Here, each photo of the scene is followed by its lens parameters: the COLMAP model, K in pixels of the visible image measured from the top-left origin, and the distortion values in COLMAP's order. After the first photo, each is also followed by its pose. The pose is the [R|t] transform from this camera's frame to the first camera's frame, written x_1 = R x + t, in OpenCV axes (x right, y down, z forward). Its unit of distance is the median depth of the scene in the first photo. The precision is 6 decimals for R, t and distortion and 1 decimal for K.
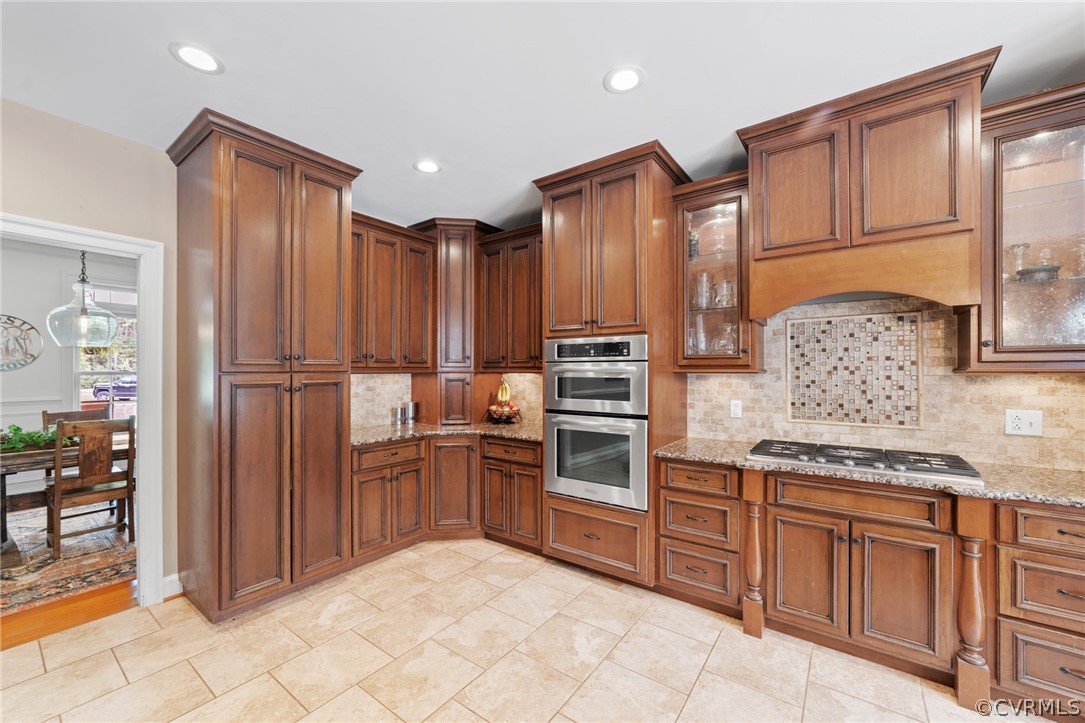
lens RADIAL K [[426.7, 0, 541.9], [0, 426.7, 369.7], [0, 0, 1]] dist [-0.000818, 0.000520]
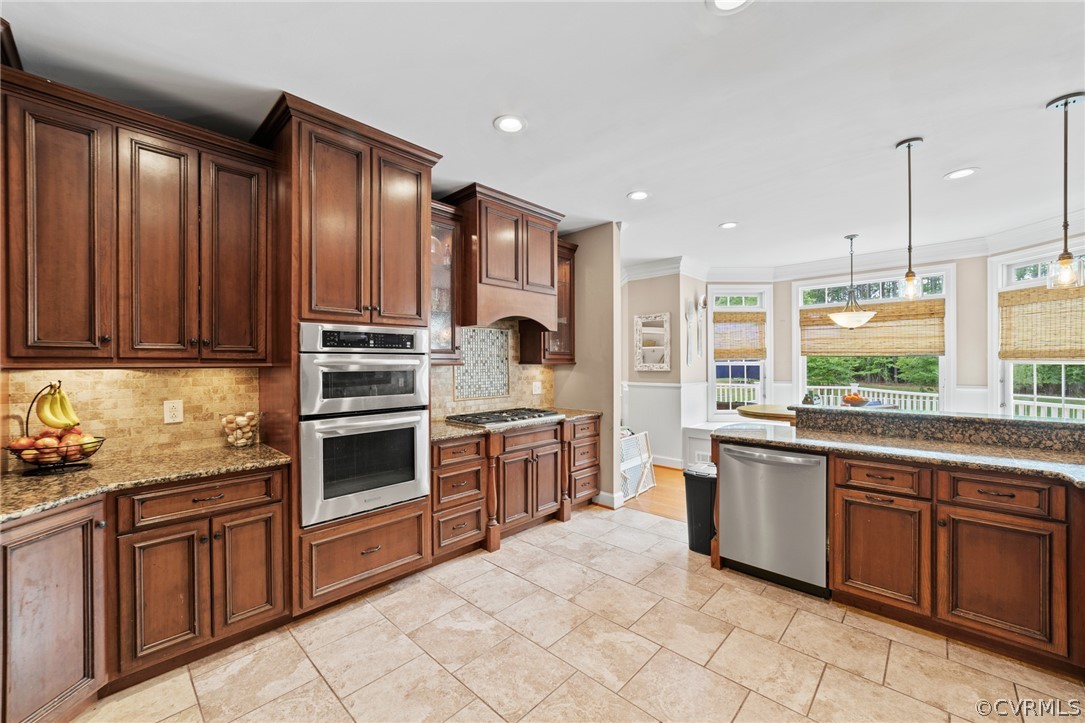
lens RADIAL K [[426.7, 0, 545.5], [0, 426.7, 364.2], [0, 0, 1]] dist [-0.000818, 0.000520]
pose [[0.128008, -0.002494, 0.991770, -0.733548], [0.002371, 0.999995, 0.002209, 0.002552], [-0.991770, 0.002069, 0.128013, 0.541389]]
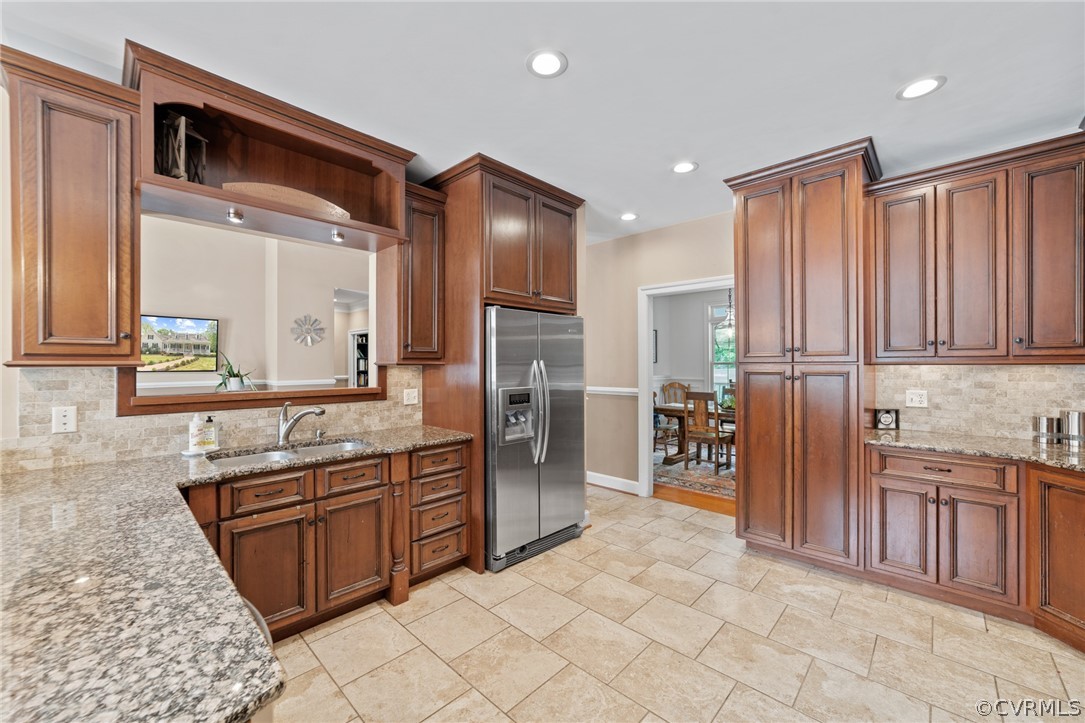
lens RADIAL K [[426.7, 0, 538.1], [0, 426.7, 360.2], [0, 0, 1]] dist [-0.000818, 0.000520]
pose [[-0.124270, -0.002516, -0.992245, 0.576464], [0.005355, 0.999981, -0.003207, -0.000187], [0.992234, -0.005712, -0.124254, 0.436255]]
